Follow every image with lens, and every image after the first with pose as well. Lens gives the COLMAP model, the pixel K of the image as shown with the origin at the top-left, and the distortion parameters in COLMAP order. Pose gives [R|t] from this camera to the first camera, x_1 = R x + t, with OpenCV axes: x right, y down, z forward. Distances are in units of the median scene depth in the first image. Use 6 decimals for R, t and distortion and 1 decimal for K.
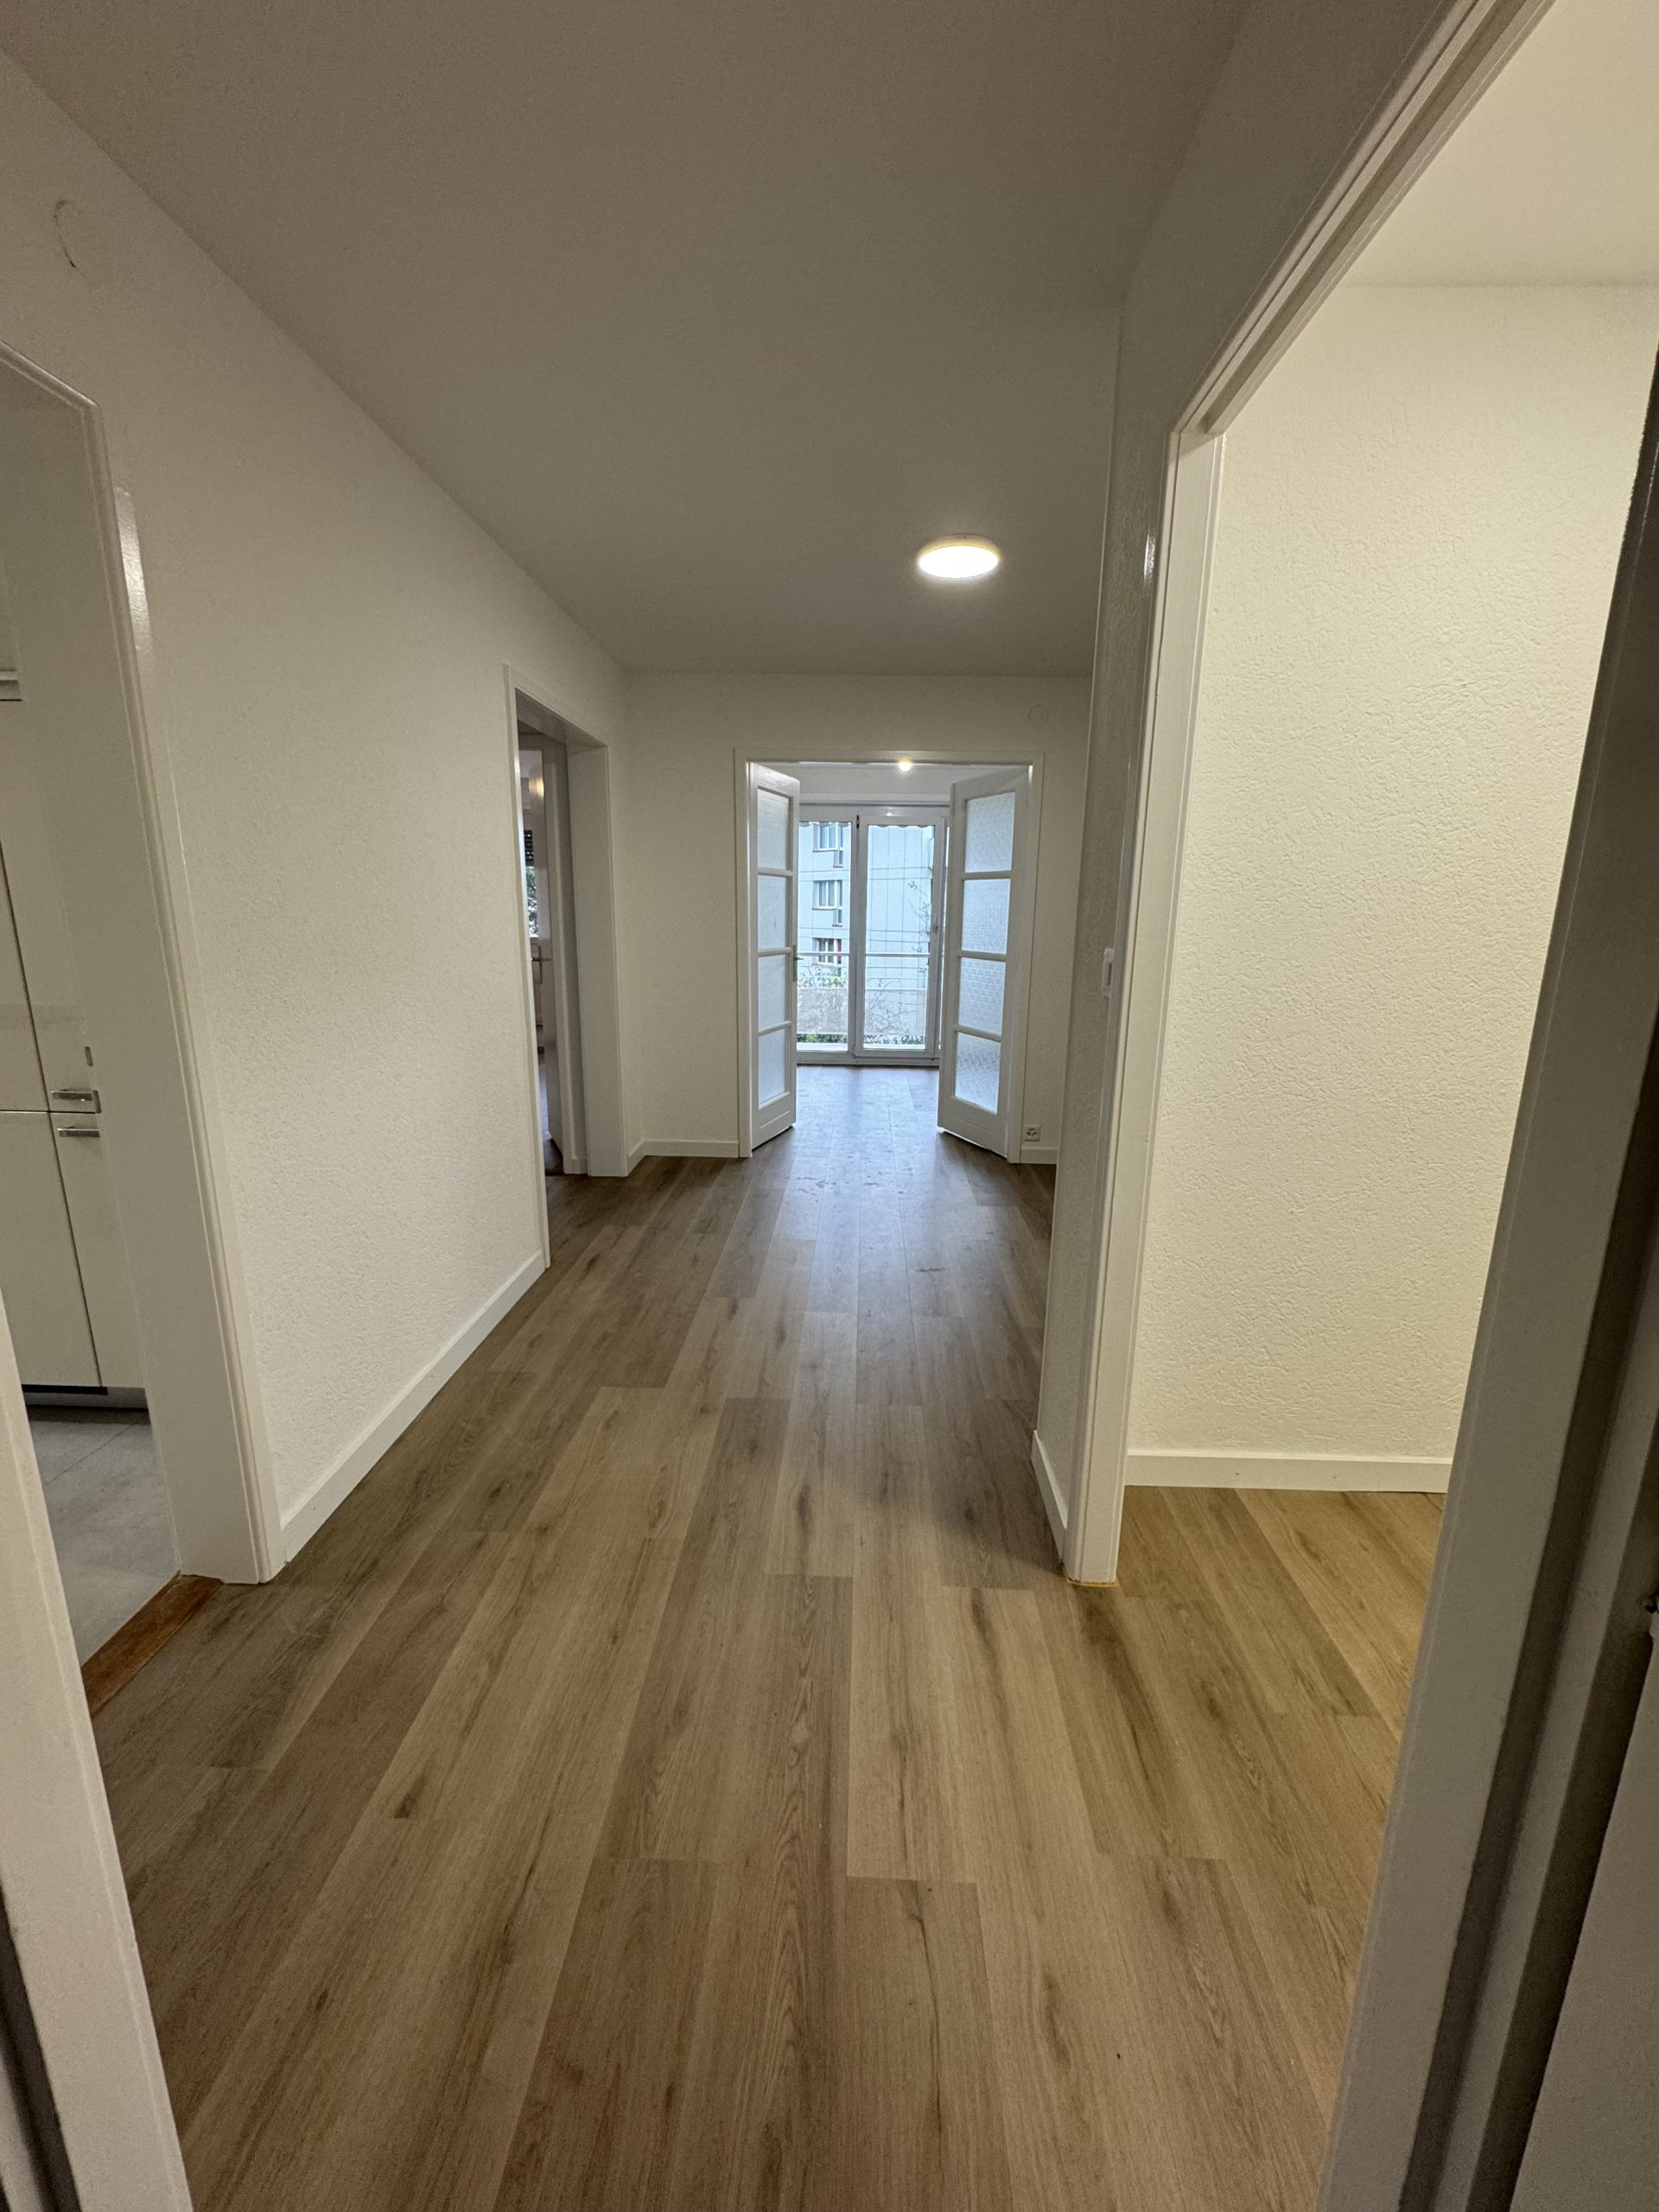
lens RADIAL K [[879.9, 0, 831.8], [0, 879.9, 1107.0], [0, 0, 1]] dist [-0.003136, 0.000594]
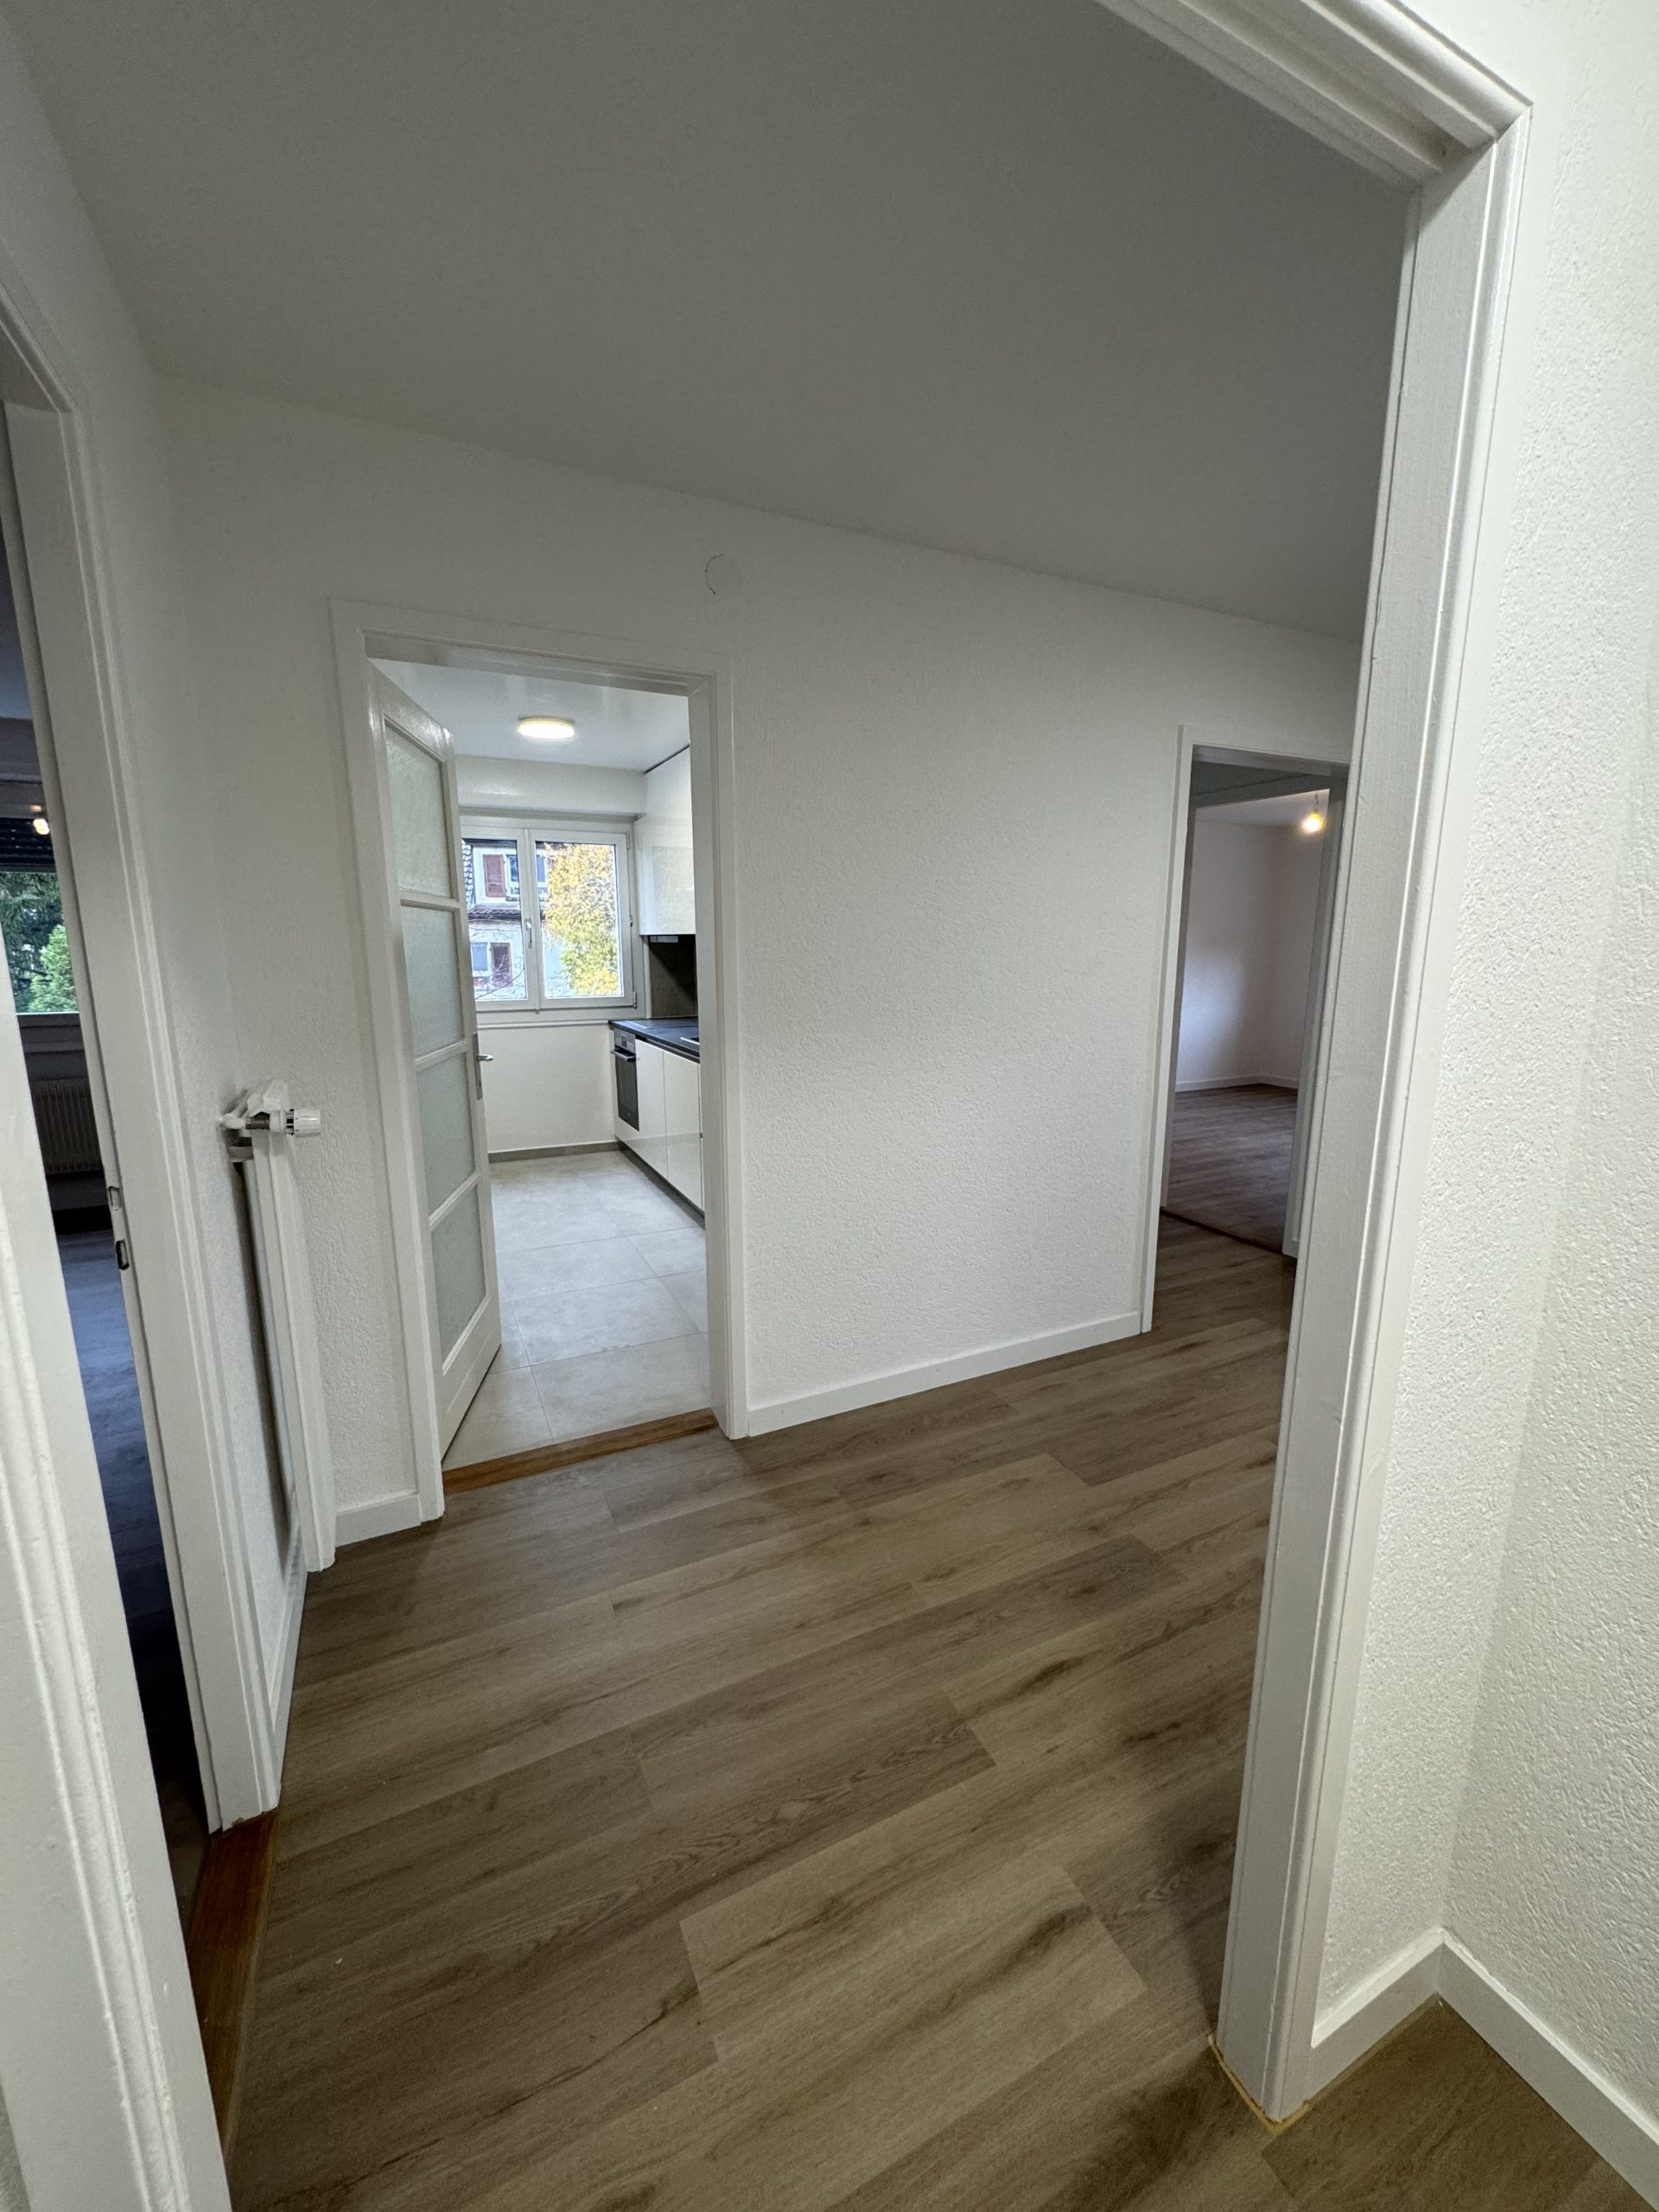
lens RADIAL K [[879.9, 0, 831.4], [0, 879.9, 1108.0], [0, 0, 1]] dist [-0.003136, 0.000594]
pose [[0.472827, 0.153860, -0.867618, 0.517460], [-0.186096, 0.979864, 0.072349, -0.109023], [0.861280, 0.127252, 0.491939, 0.313061]]
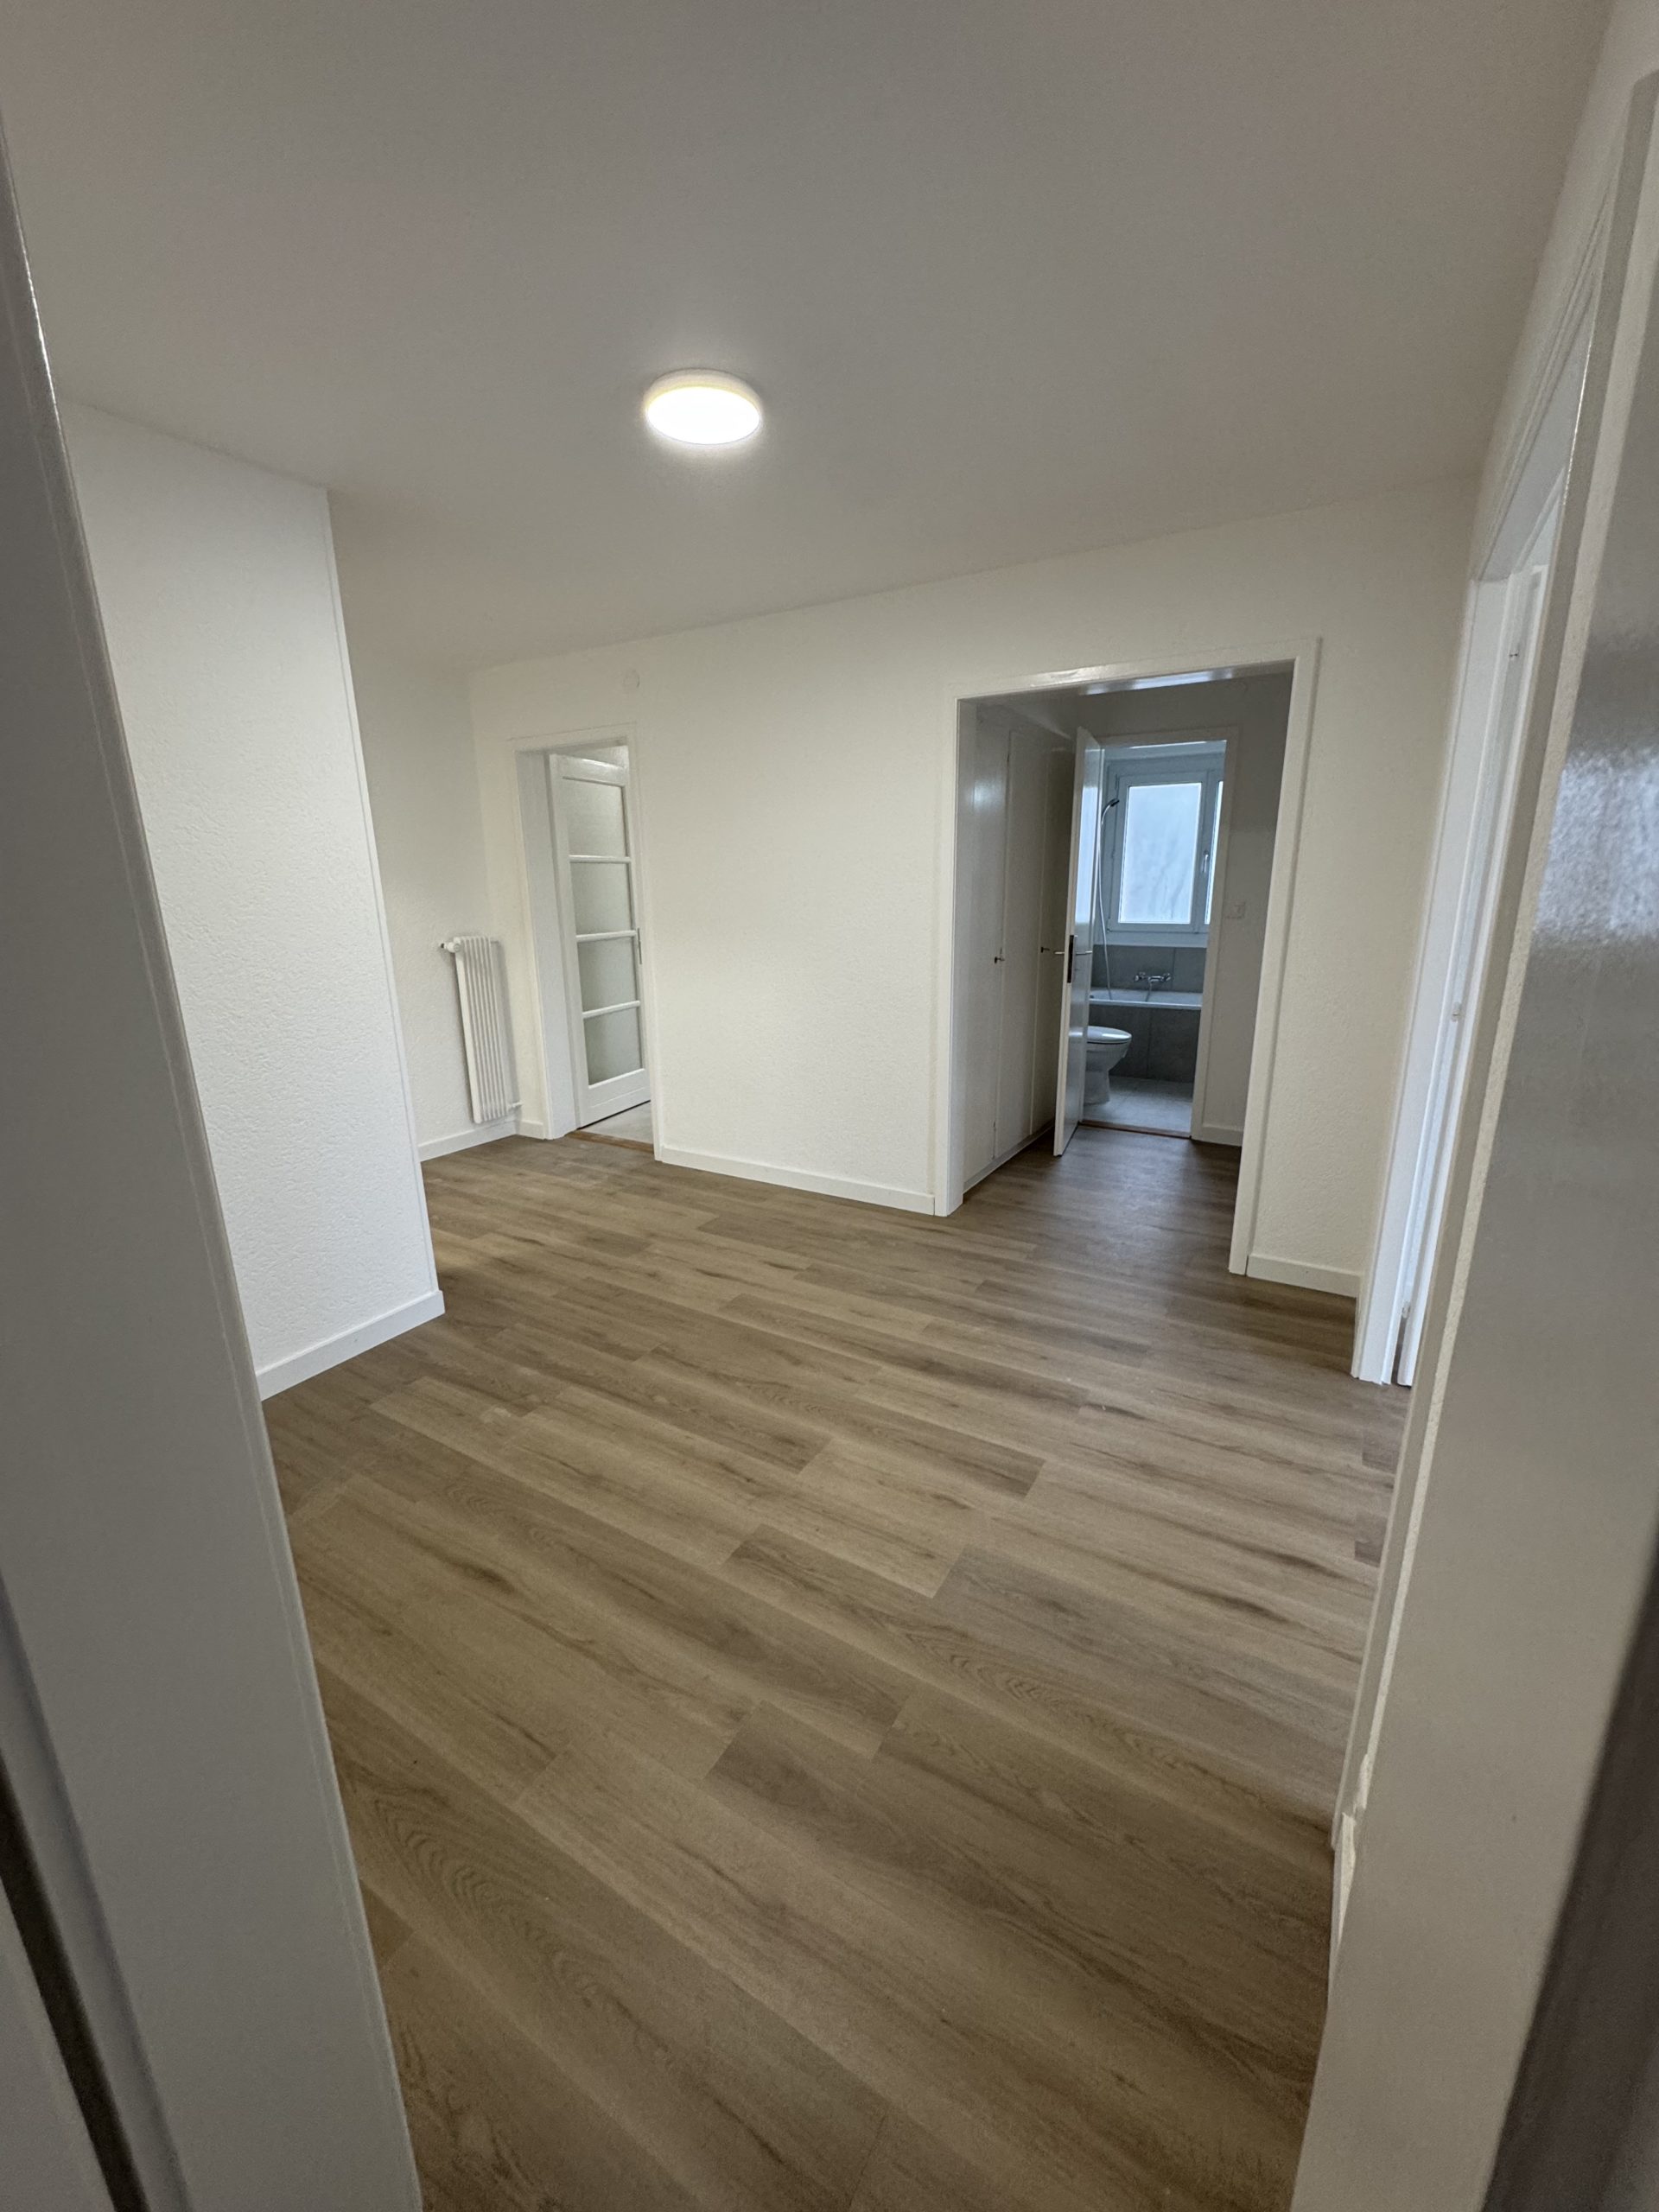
lens RADIAL K [[879.9, 0, 833.9], [0, 879.9, 1110.1], [0, 0, 1]] dist [-0.003136, 0.000594]
pose [[-0.479896, 0.220659, -0.849123, 1.105294], [-0.183850, 0.921070, 0.343262, -0.505407], [0.857846, 0.320841, -0.401450, 2.111822]]
